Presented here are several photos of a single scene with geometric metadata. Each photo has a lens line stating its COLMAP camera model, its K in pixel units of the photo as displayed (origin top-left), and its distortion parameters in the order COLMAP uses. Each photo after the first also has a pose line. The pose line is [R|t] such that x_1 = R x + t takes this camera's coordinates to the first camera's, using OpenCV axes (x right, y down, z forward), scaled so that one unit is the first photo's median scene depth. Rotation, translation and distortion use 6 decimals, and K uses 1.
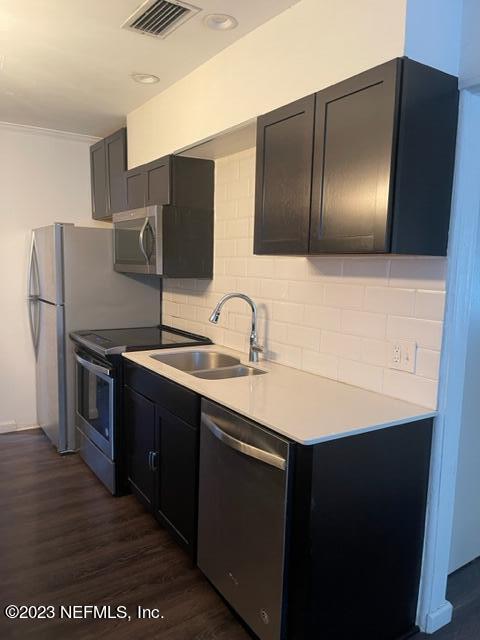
lens RADIAL K [[483.4, 0, 238.7], [0, 483.4, 322.7], [0, 0, 1]] dist [0.033168, -0.003897]
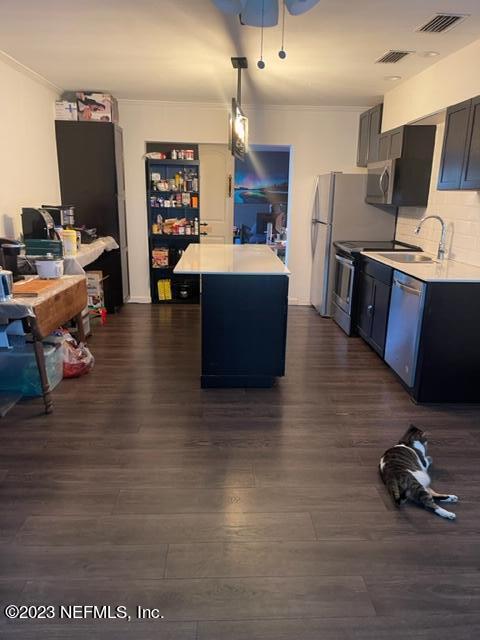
lens RADIAL K [[483.4, 0, 238.6], [0, 483.4, 317.9], [0, 0, 1]] dist [0.033168, -0.003897]
pose [[0.852403, 0.121414, -0.508594, 0.249433], [-0.060811, 0.989087, 0.134200, 0.079757], [0.519337, -0.083464, 0.850484, -0.594427]]
